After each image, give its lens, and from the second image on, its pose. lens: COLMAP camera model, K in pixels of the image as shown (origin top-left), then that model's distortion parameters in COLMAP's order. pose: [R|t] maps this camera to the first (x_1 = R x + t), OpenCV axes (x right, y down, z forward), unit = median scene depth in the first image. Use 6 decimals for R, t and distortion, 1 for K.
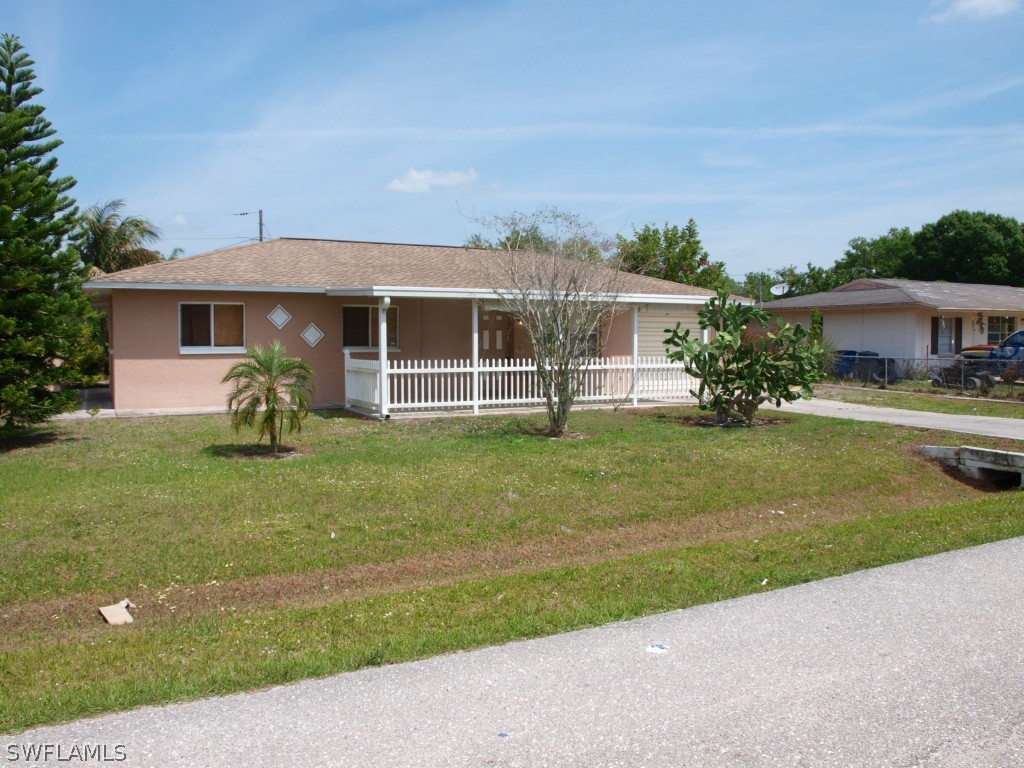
lens RADIAL K [[808.9, 0, 495.6], [0, 808.9, 382.7], [0, 0, 1]] dist [-0.099462, 0.034045]
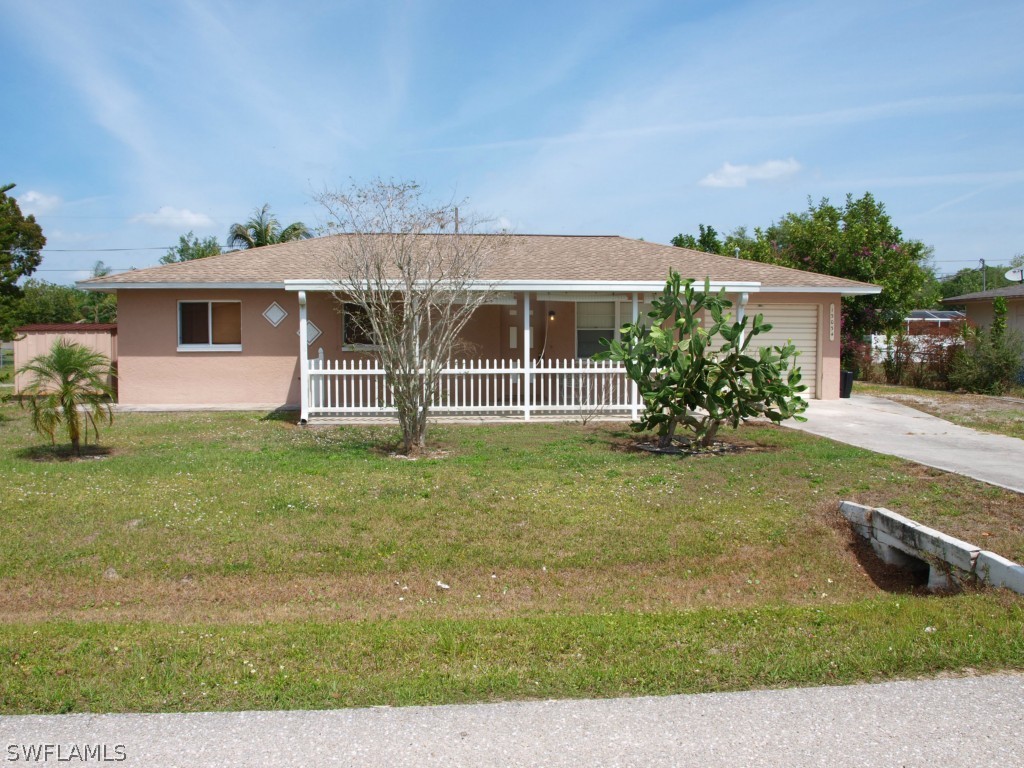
lens RADIAL K [[808.9, 0, 512.6], [0, 808.9, 386.7], [0, 0, 1]] dist [-0.099462, 0.034045]
pose [[0.928716, 0.023061, -0.370074, 0.372623], [-0.020296, 0.999729, 0.011364, -0.011098], [0.370236, -0.003043, 0.928933, 0.206796]]
